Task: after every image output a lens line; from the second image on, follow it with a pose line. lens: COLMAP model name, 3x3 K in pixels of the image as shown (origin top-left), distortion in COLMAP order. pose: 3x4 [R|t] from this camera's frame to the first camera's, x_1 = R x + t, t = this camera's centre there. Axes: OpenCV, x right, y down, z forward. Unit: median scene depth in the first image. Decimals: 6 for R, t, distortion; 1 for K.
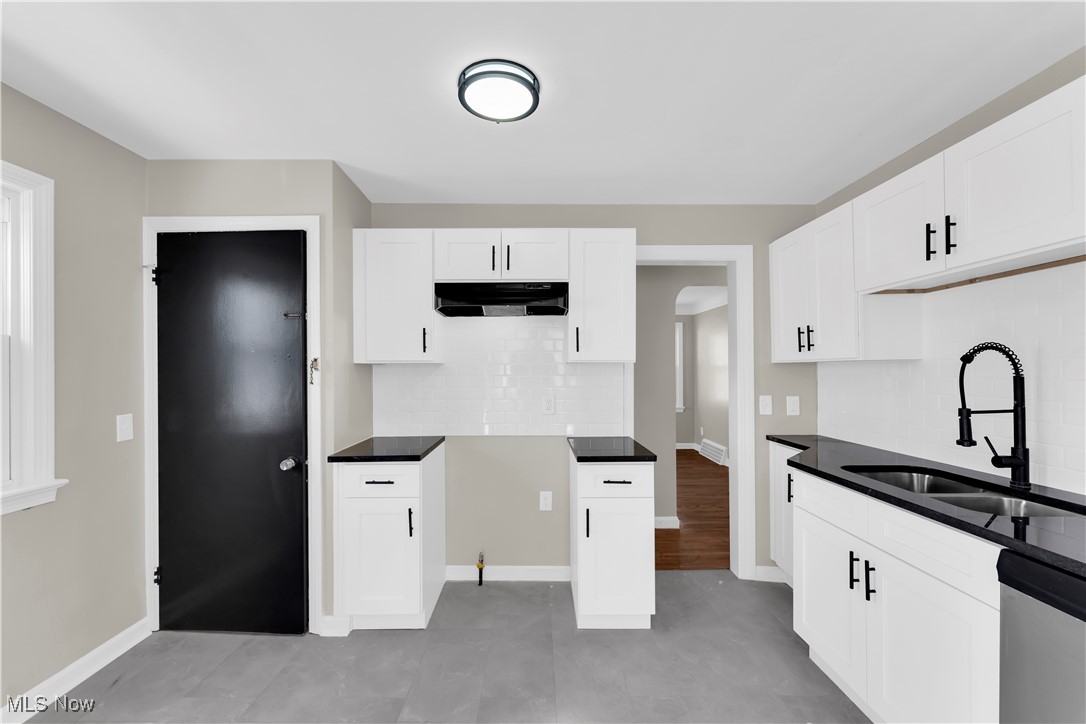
lens RADIAL K [[435.6, 0, 538.8], [0, 435.6, 366.9], [0, 0, 1]] dist [-0.002966, 0.000244]
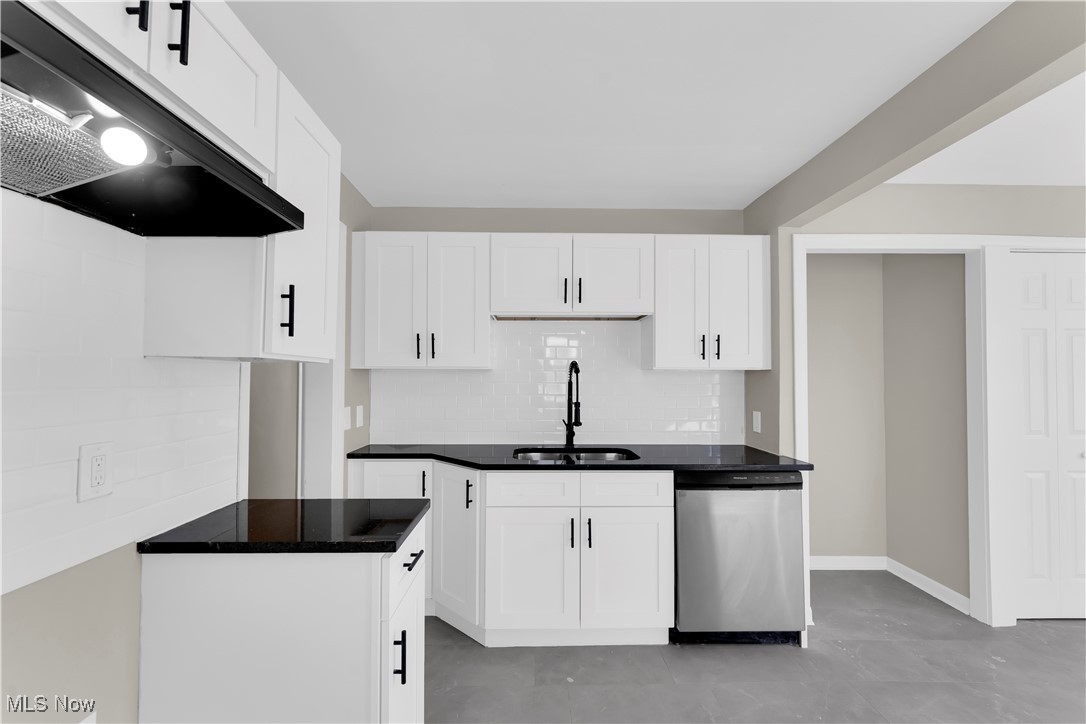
lens RADIAL K [[435.6, 0, 540.7], [0, 435.6, 370.5], [0, 0, 1]] dist [-0.002966, 0.000244]
pose [[-0.005143, 0.021915, 0.999747, -0.379247], [-0.010453, 0.999704, -0.021968, 0.010344], [-0.999932, -0.010564, -0.004913, 0.724681]]
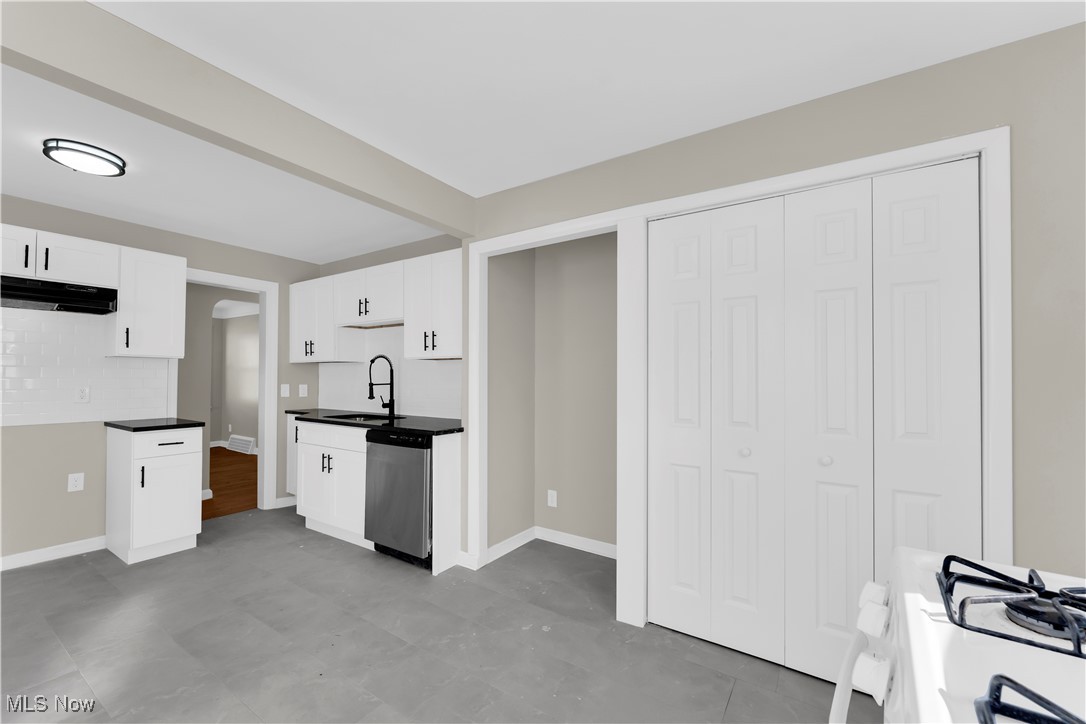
lens RADIAL K [[435.6, 0, 534.2], [0, 435.6, 371.2], [0, 0, 1]] dist [-0.002966, 0.000244]
pose [[0.559066, 0.016756, 0.828954, -0.281875], [-0.011850, 0.999855, -0.012218, 0.033064], [-0.829038, -0.002992, 0.559184, -0.634981]]
